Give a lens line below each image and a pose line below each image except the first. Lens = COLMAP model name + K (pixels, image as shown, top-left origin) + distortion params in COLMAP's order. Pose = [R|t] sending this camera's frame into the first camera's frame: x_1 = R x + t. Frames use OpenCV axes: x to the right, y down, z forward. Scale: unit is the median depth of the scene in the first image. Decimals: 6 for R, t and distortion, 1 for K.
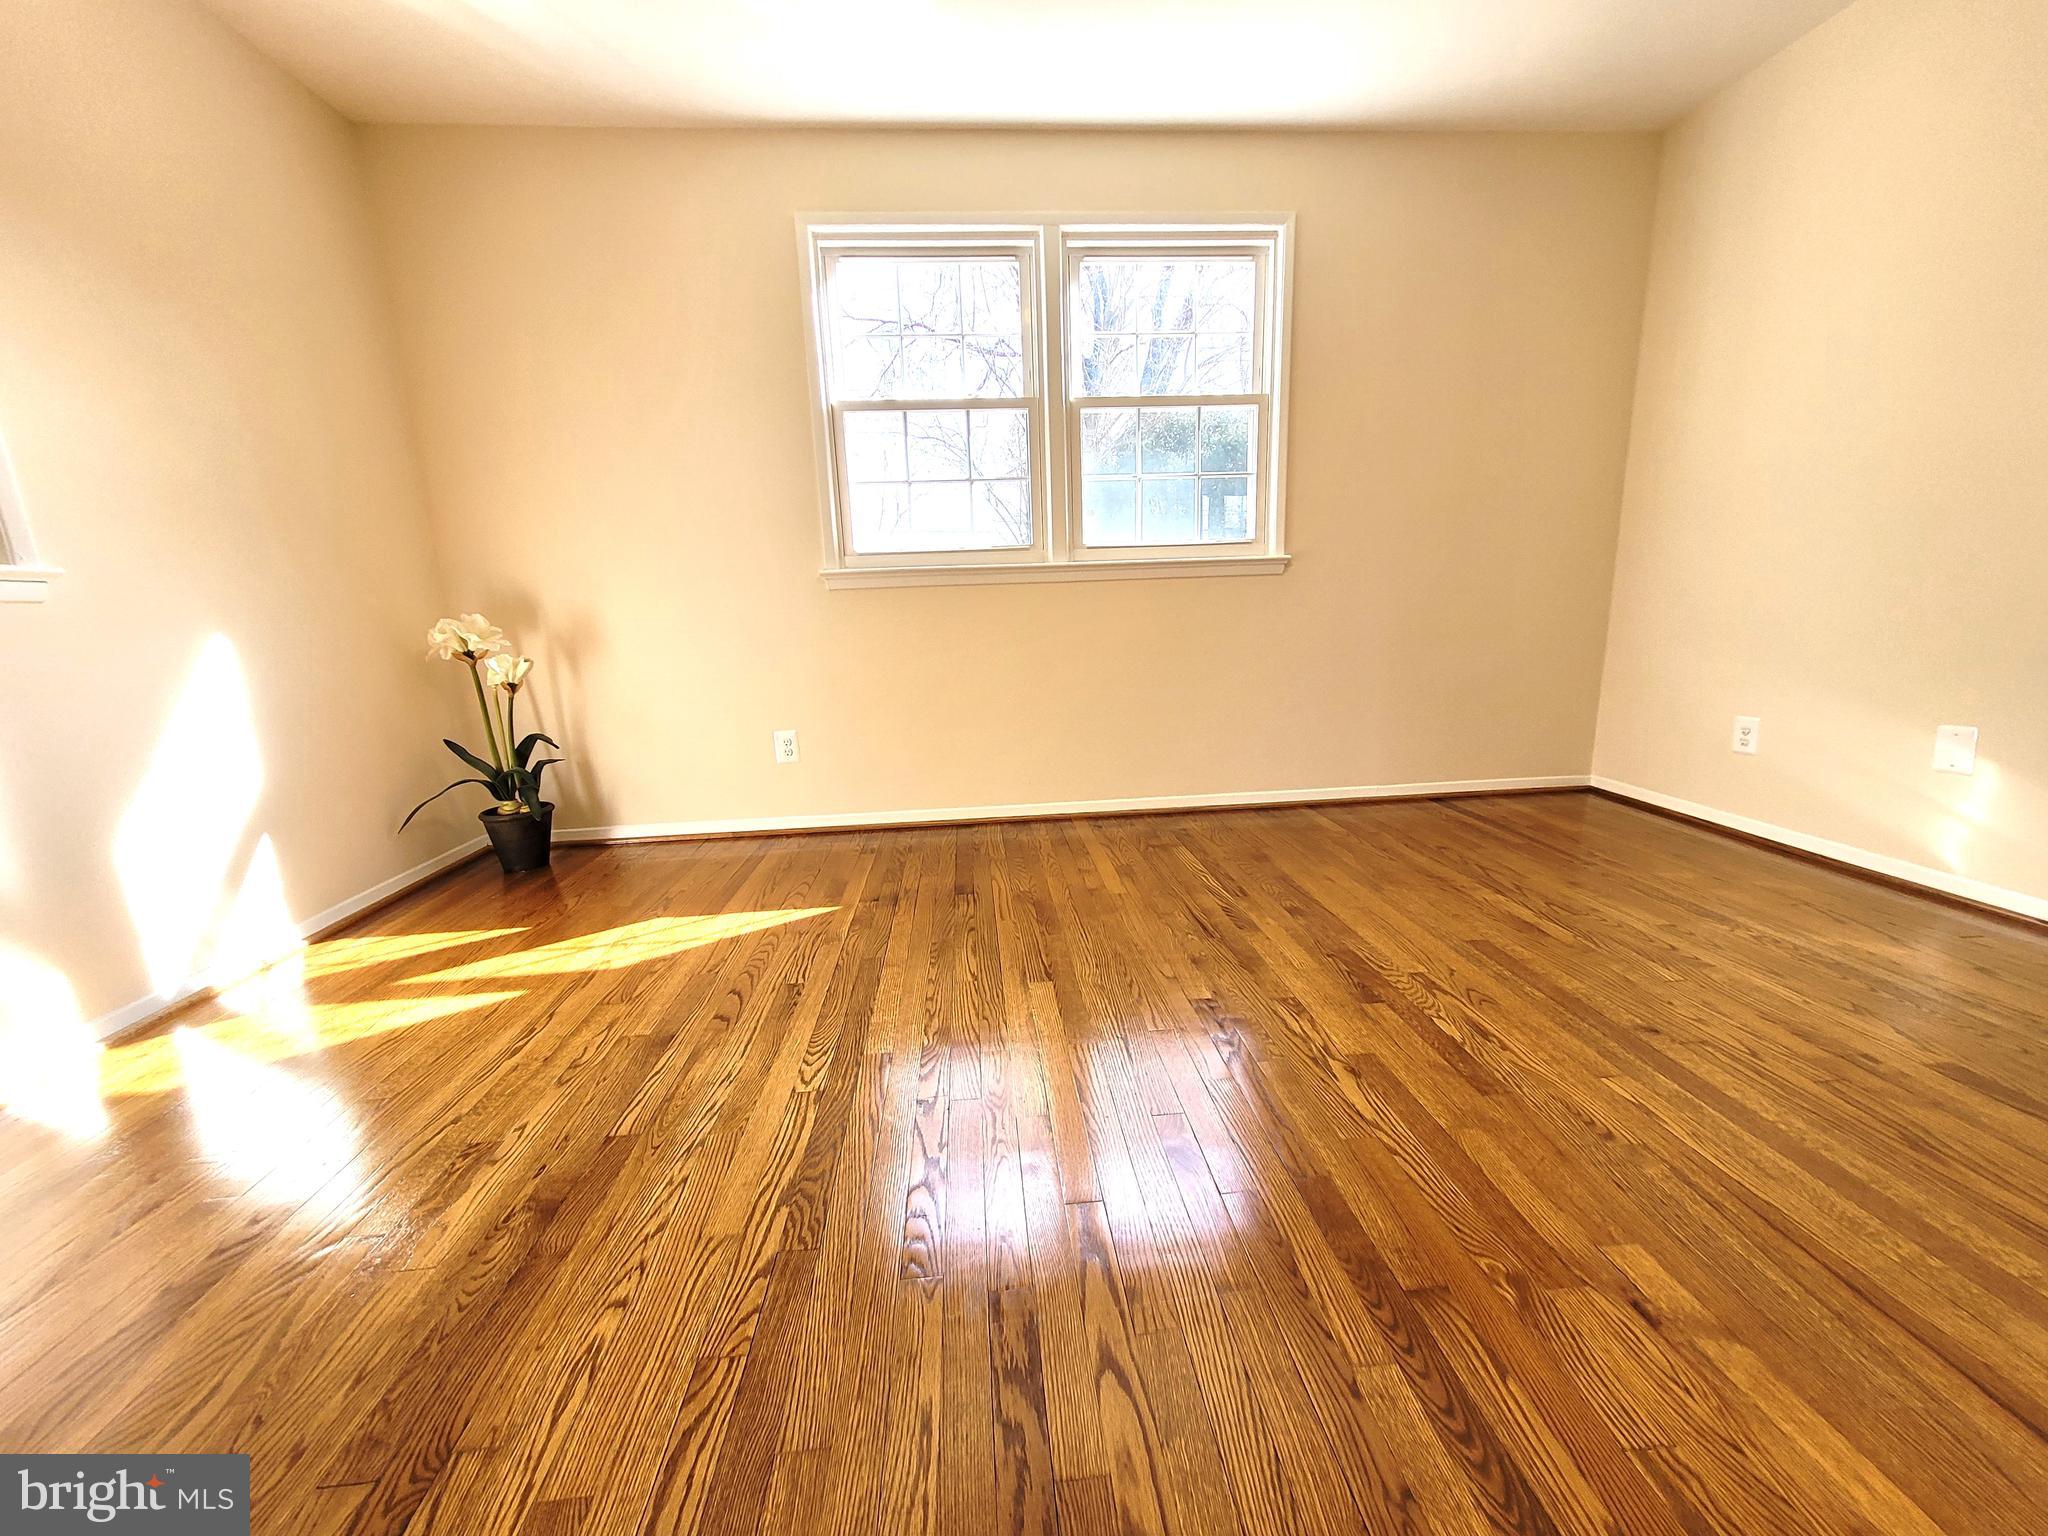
lens RADIAL K [[805.3, 0, 1026.9], [0, 805.3, 765.3], [0, 0, 1]] dist [0.005110, -0.000402]
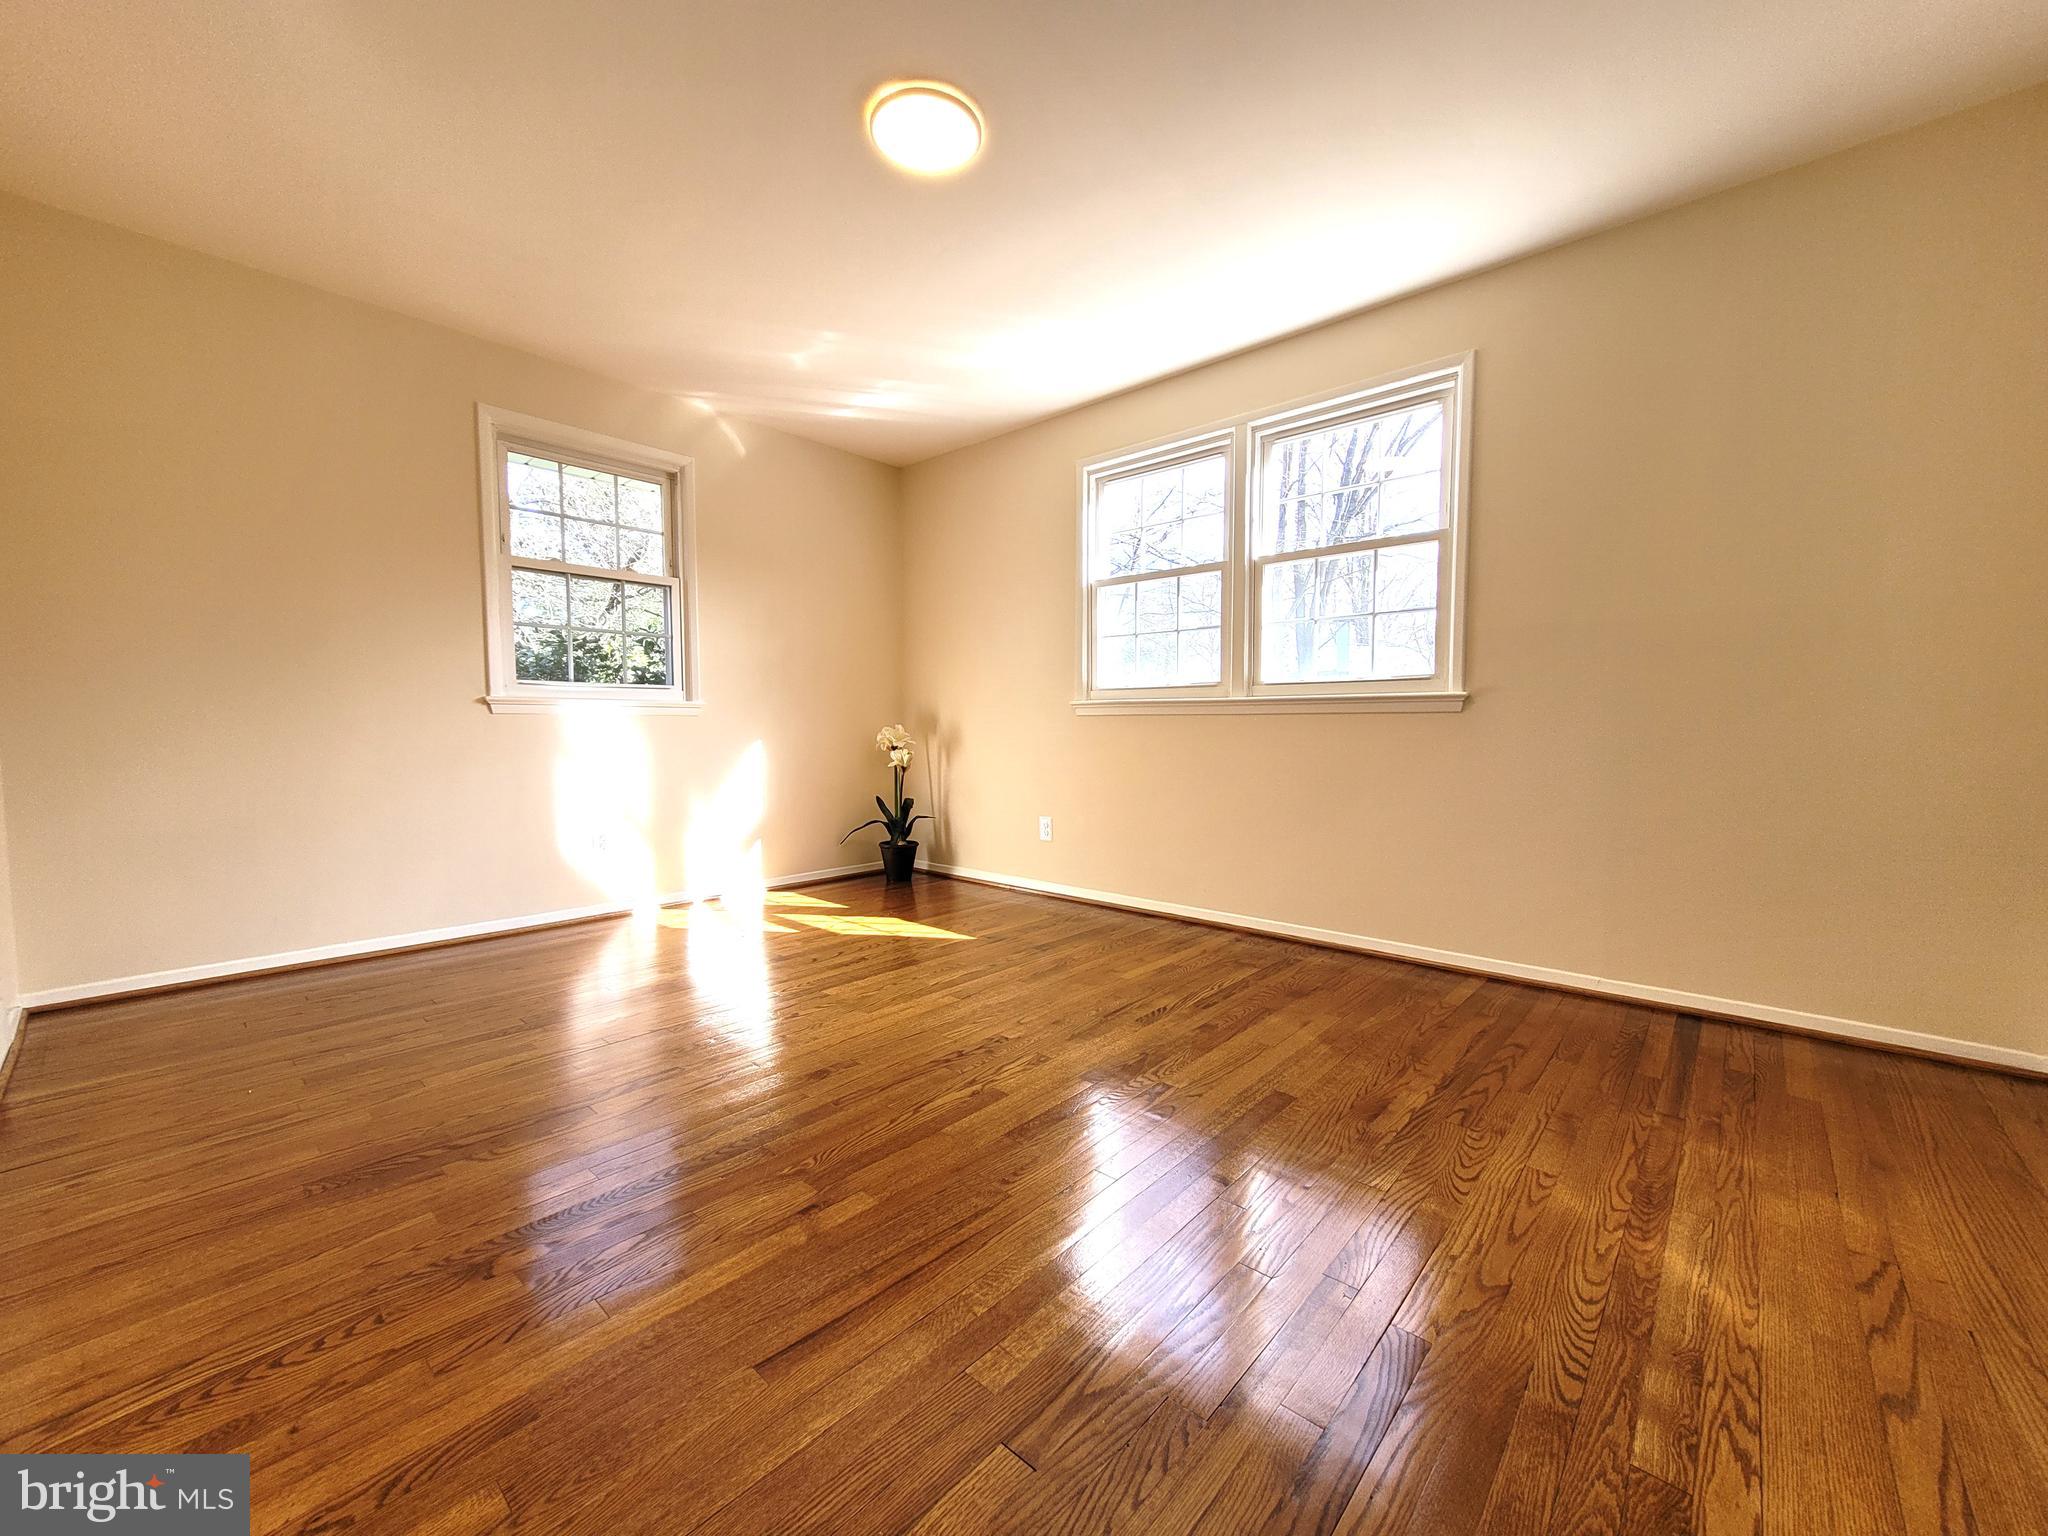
lens RADIAL K [[805.3, 0, 1033.8], [0, 805.3, 765.2], [0, 0, 1]] dist [0.005110, -0.000402]
pose [[0.691066, 0.070248, -0.719369, 0.694096], [-0.170191, 0.983097, -0.067493, -0.035945], [0.702469, 0.169072, 0.691341, 0.038392]]
